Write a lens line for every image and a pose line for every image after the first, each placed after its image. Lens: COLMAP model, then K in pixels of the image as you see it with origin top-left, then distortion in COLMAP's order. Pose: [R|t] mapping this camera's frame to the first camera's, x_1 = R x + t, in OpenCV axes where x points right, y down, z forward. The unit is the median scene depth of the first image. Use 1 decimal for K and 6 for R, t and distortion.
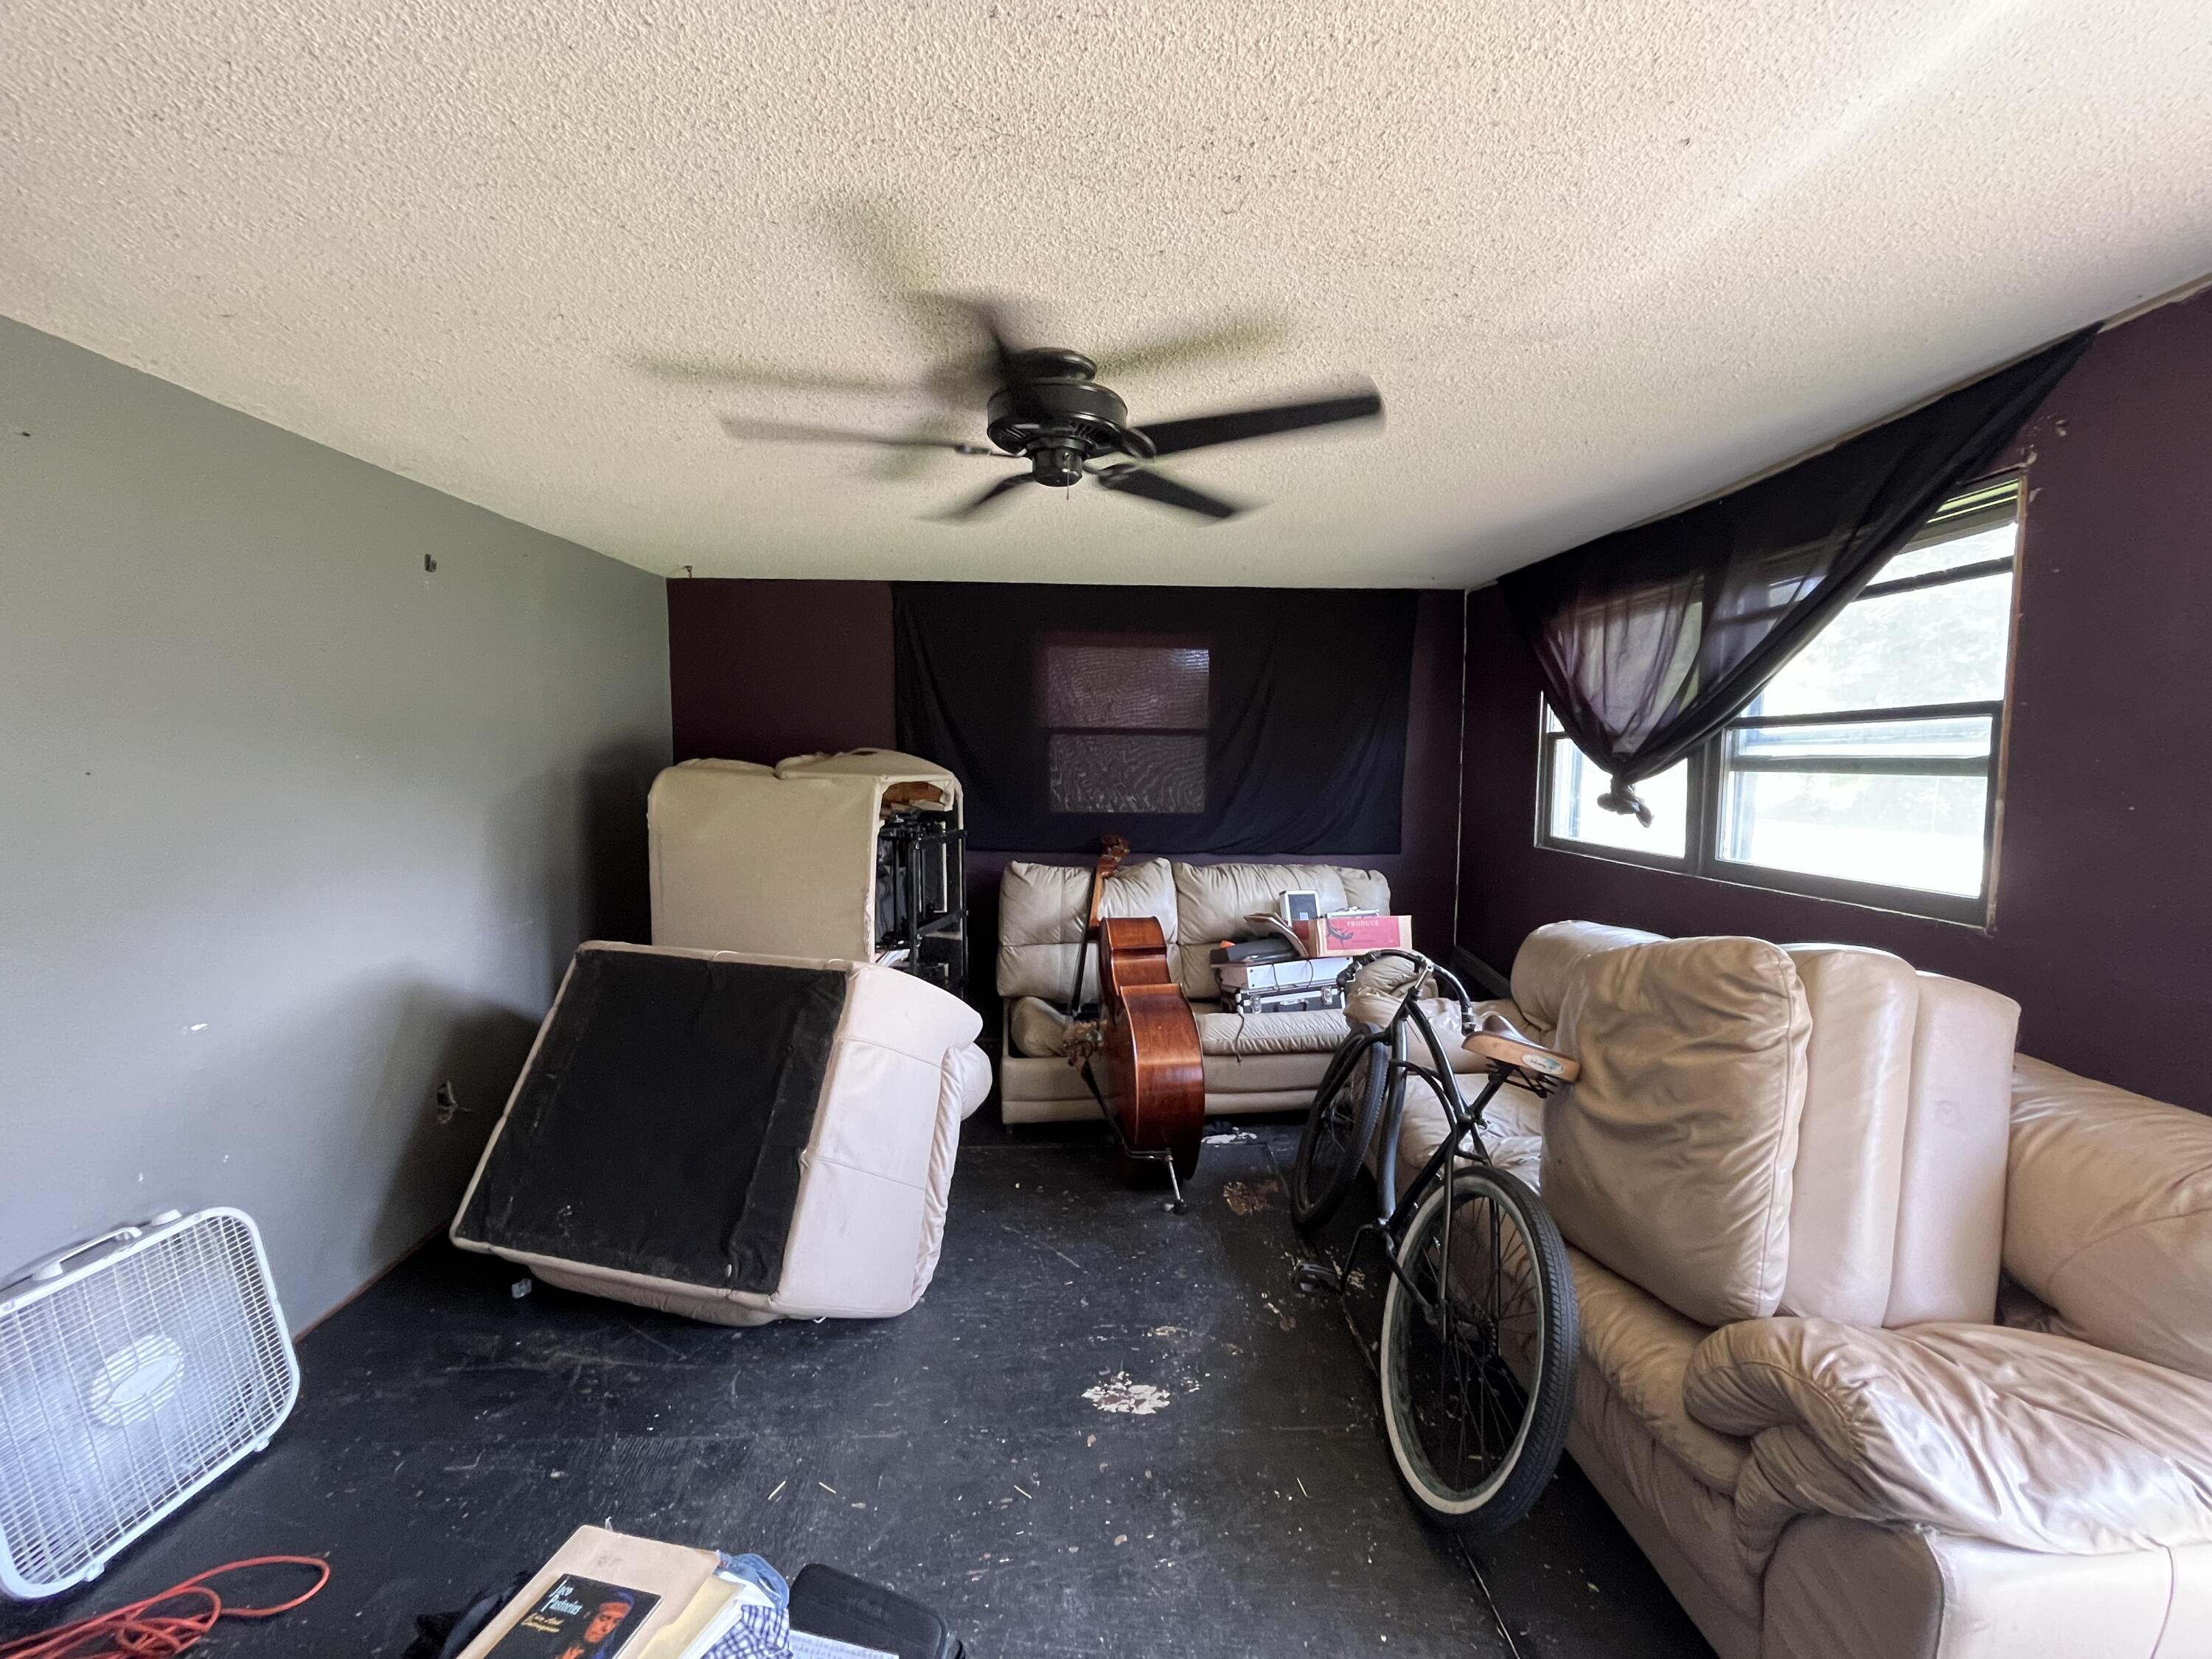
lens RADIAL K [[904.6, 0, 1099.9], [0, 904.6, 817.1], [0, 0, 1]] dist [-0.003242, -0.000294]
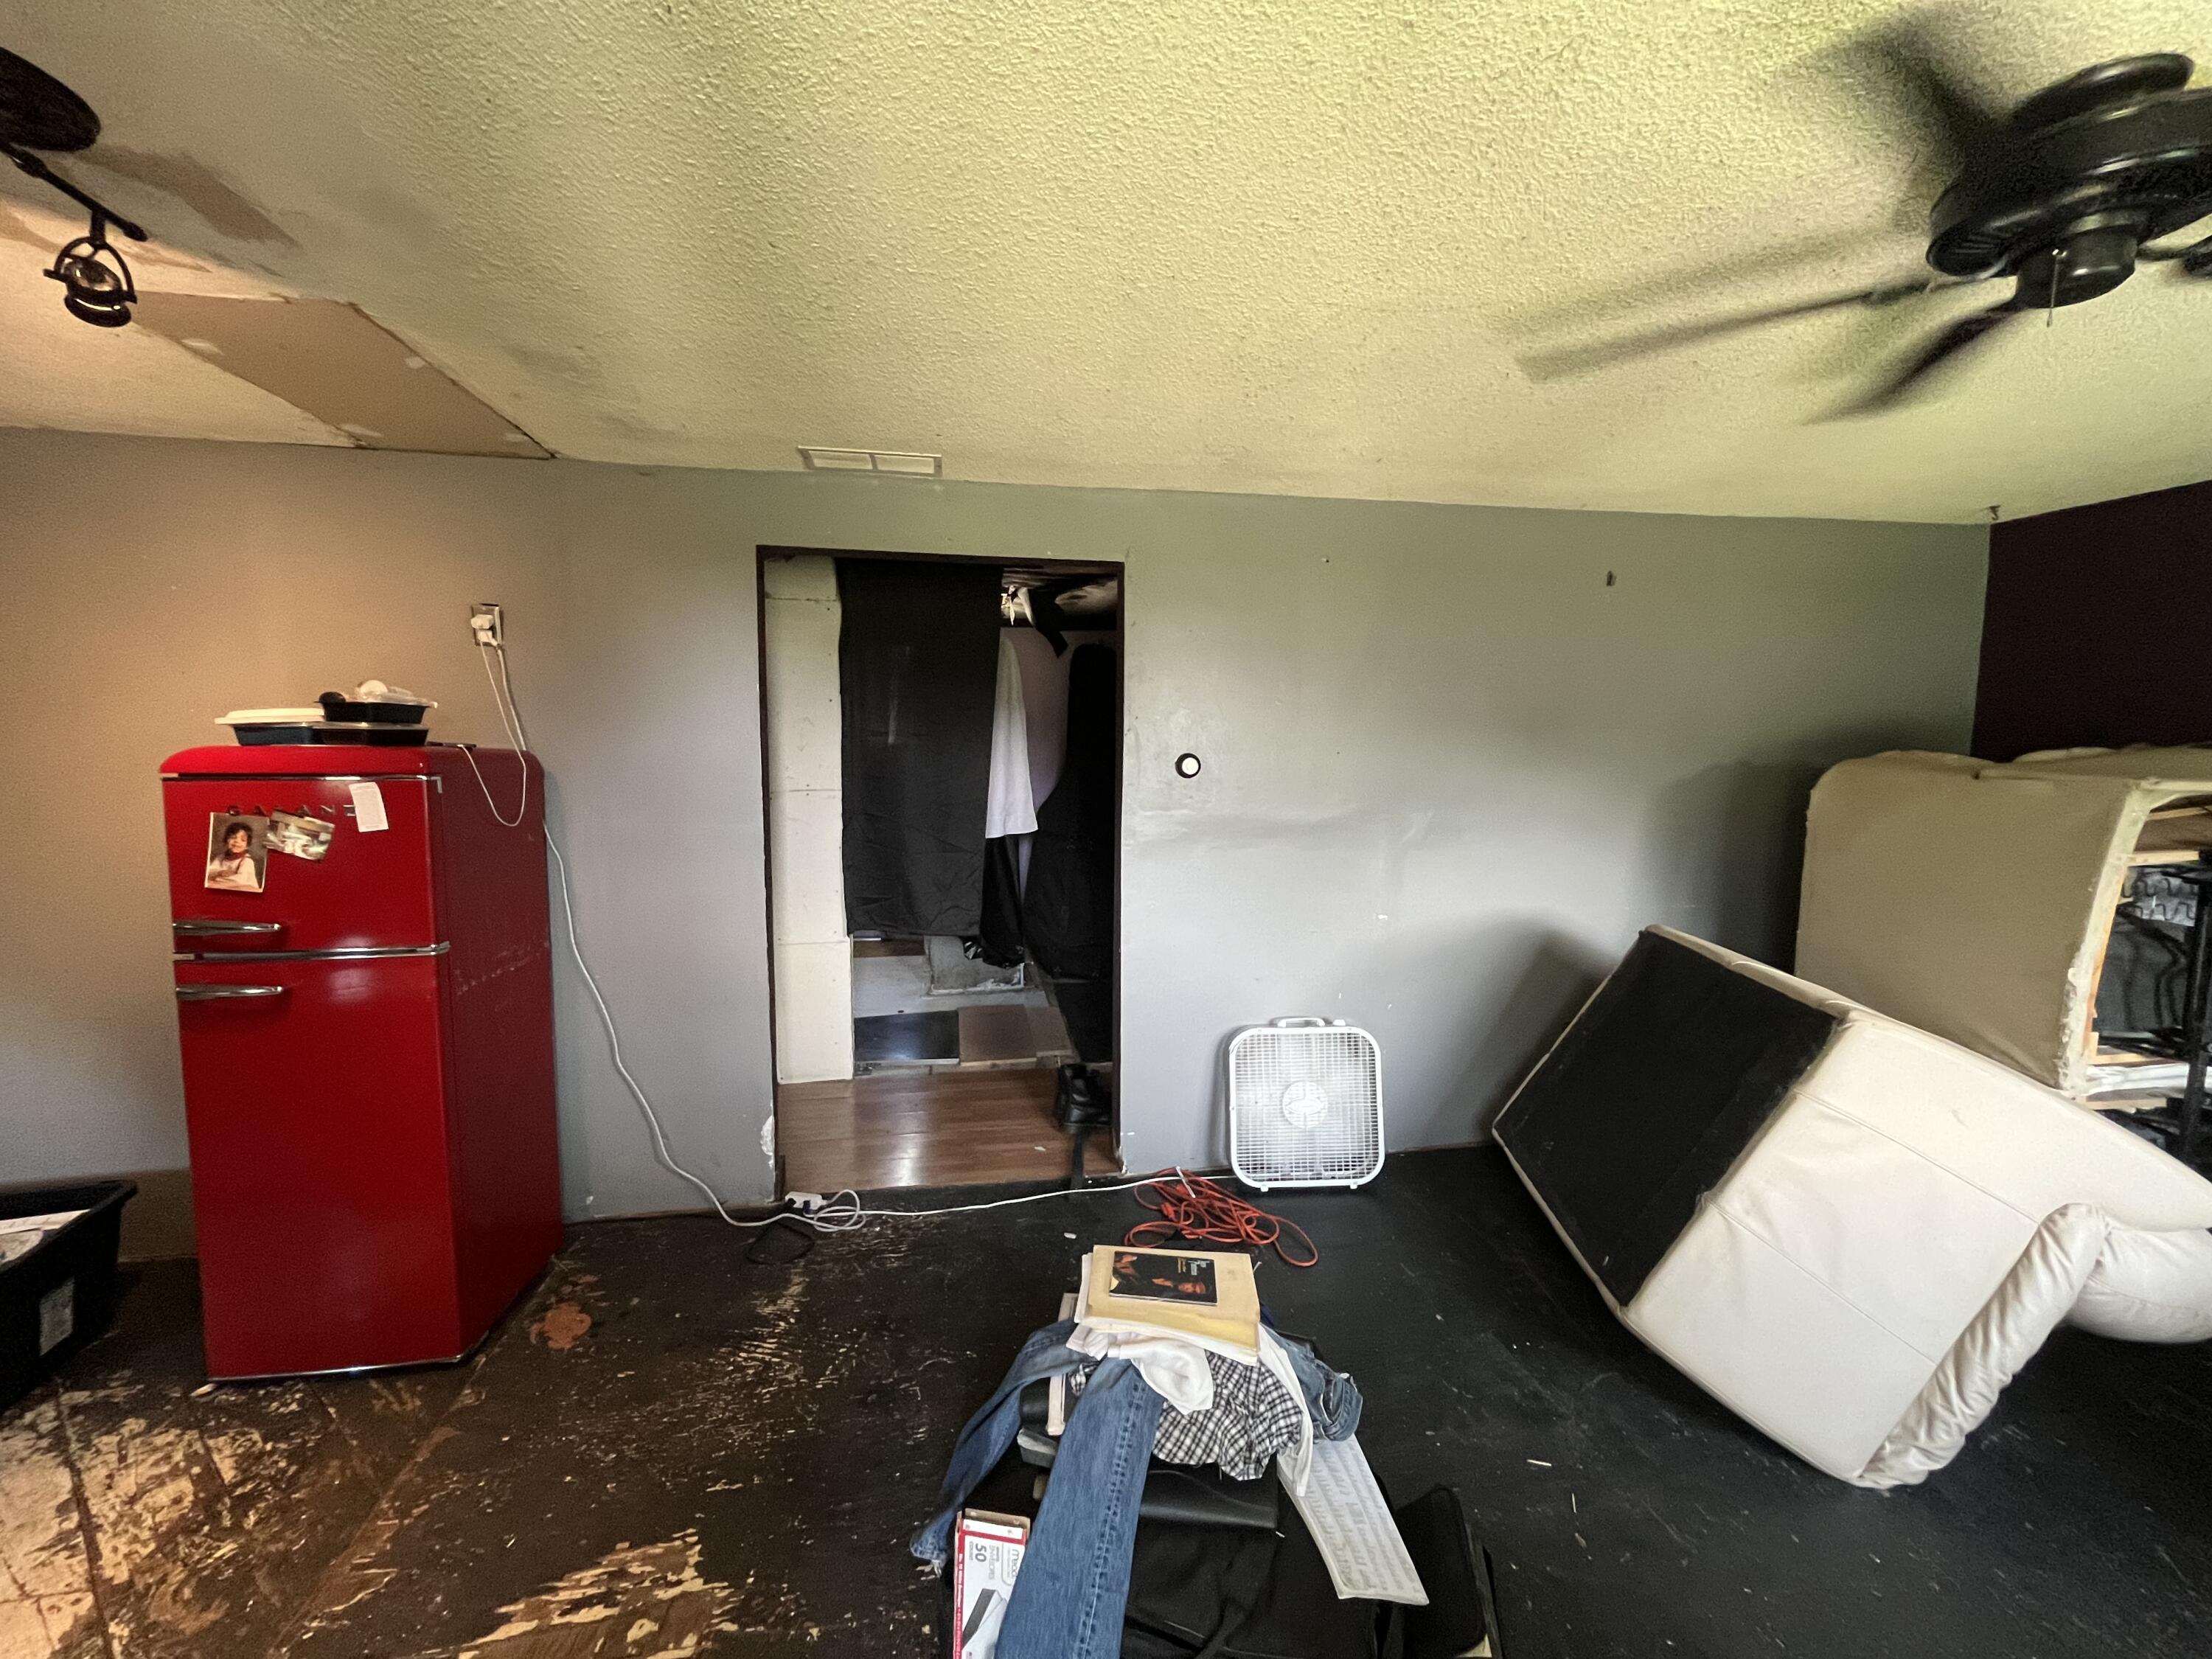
lens RADIAL K [[904.6, 0, 1099.9], [0, 904.6, 817.1], [0, 0, 1]] dist [-0.003242, -0.000294]
pose [[0.139786, 0.082647, -0.986727, 0.477280], [-0.077294, 0.994381, 0.072338, -0.013767], [0.987160, 0.066156, 0.145388, 0.289171]]
